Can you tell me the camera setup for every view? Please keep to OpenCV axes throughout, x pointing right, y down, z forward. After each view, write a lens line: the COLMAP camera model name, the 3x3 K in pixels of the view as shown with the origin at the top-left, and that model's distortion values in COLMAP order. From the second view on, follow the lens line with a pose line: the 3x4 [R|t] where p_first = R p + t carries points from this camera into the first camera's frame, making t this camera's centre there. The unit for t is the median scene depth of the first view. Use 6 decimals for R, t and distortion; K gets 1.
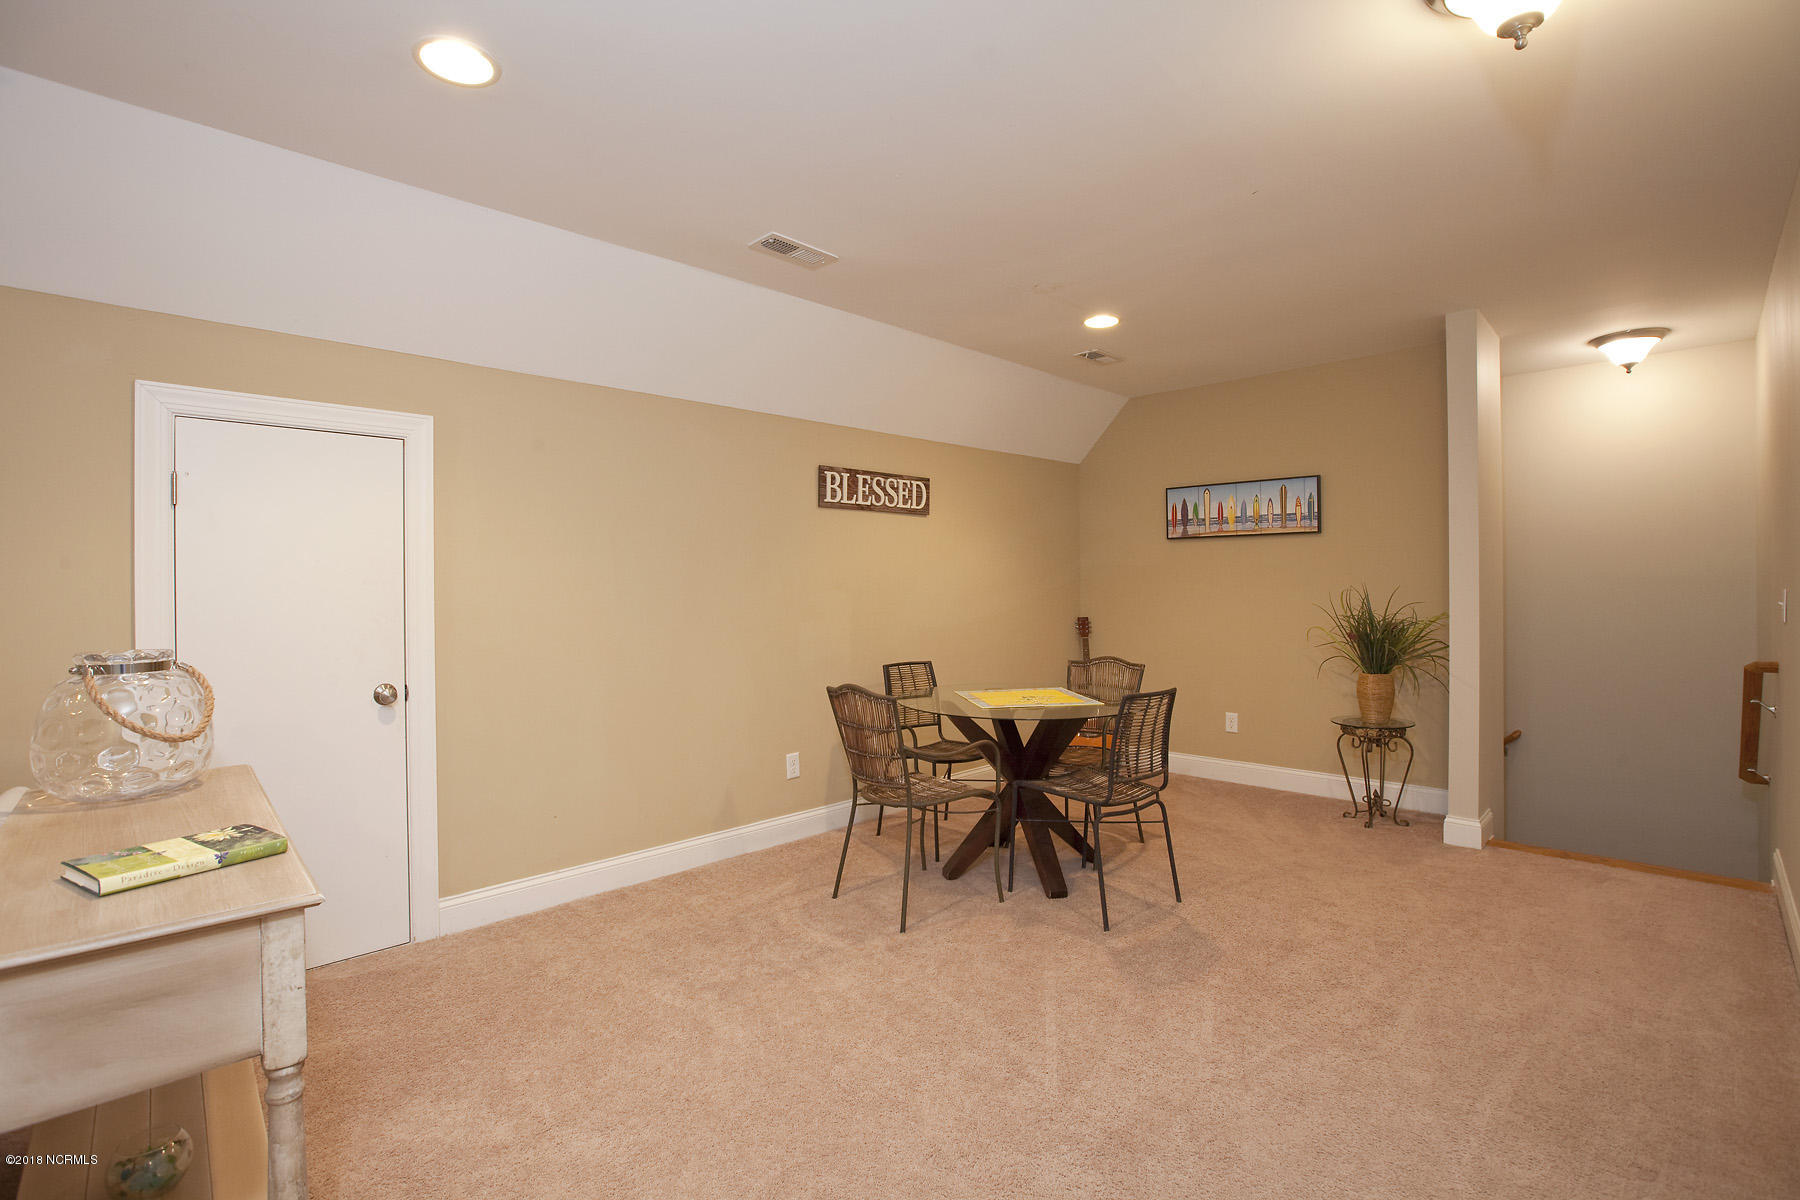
lens RADIAL K [[821.5, 0, 905.3], [0, 821.5, 596.3], [0, 0, 1]] dist [-0.021297, 0.001766]
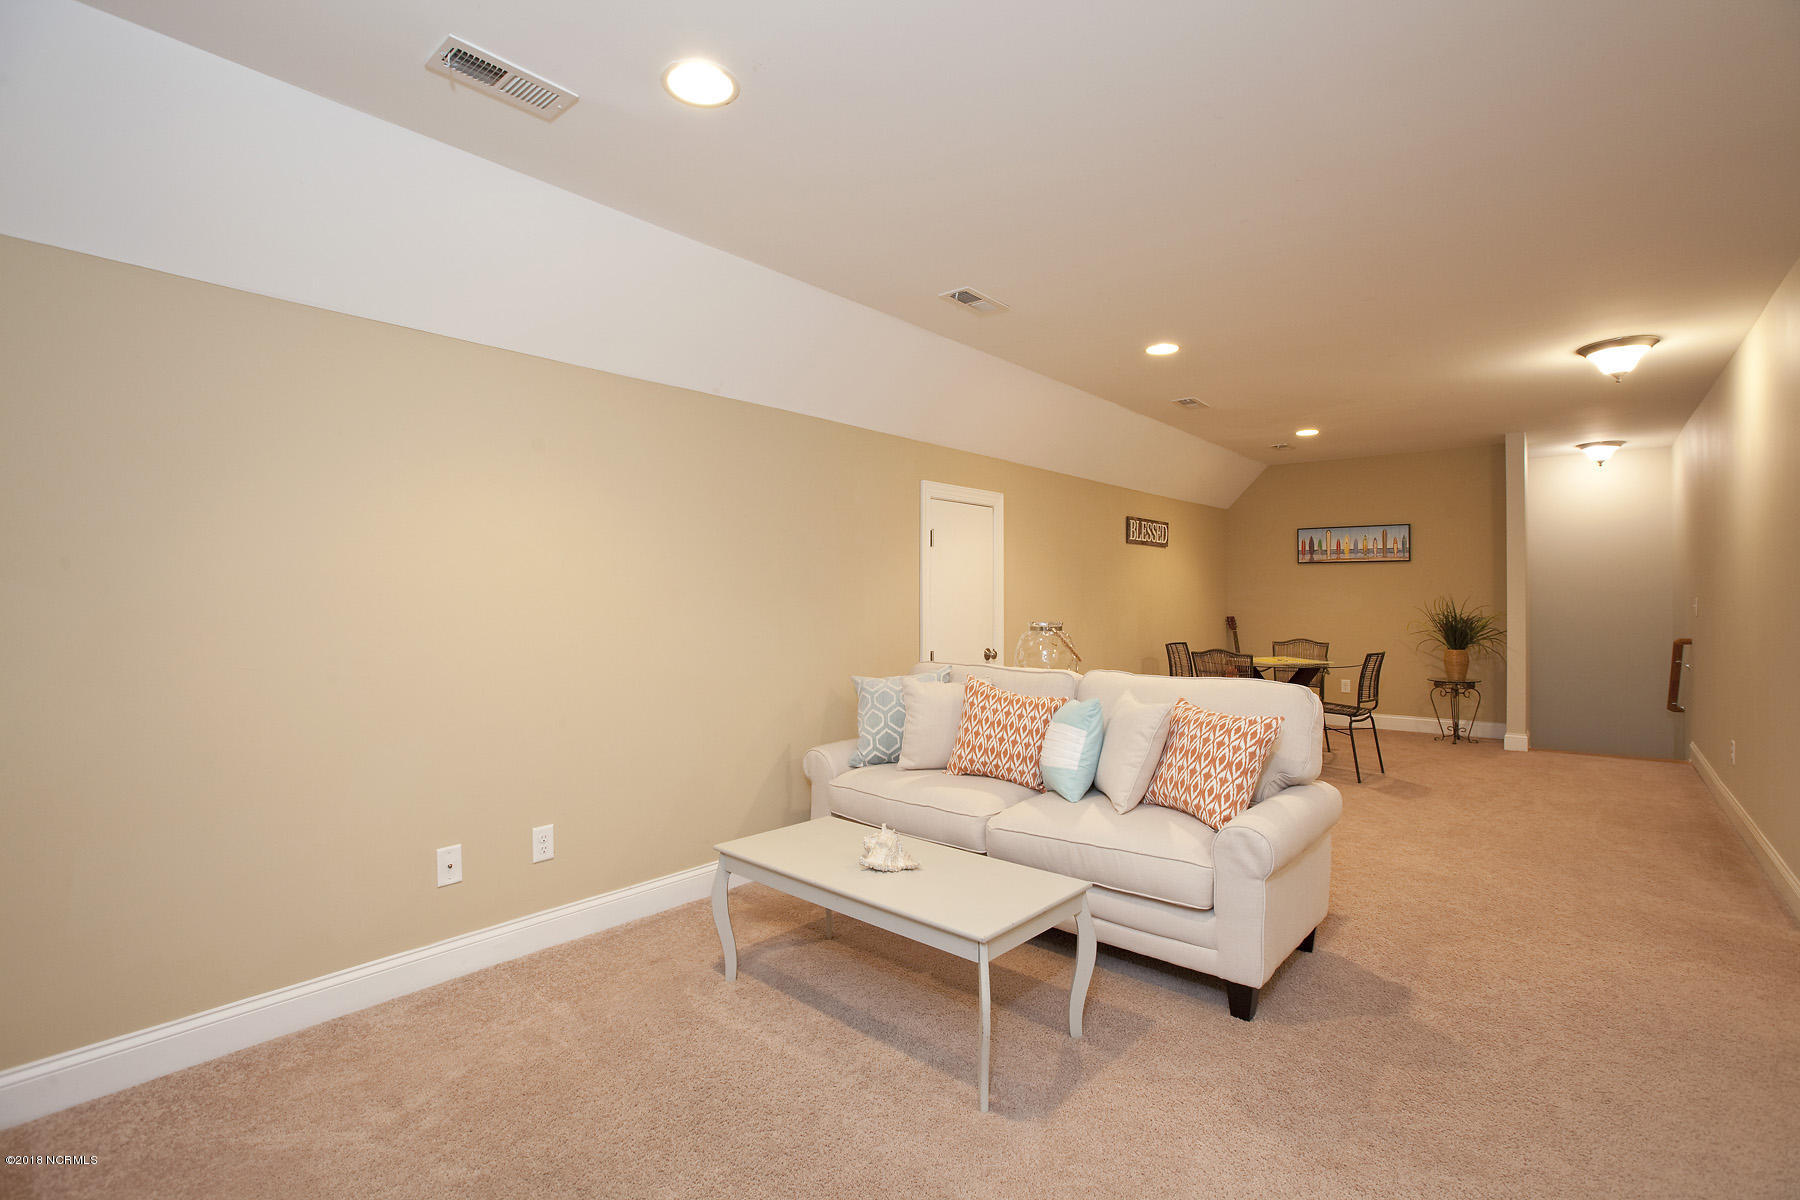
lens RADIAL K [[821.5, 0, 892.4], [0, 821.5, 599.6], [0, 0, 1]] dist [-0.021297, 0.001766]
pose [[0.996983, 0.008044, 0.077196, -0.604124], [-0.007587, 0.999952, -0.006200, 0.012635], [-0.077242, 0.005596, 0.996997, -0.477978]]
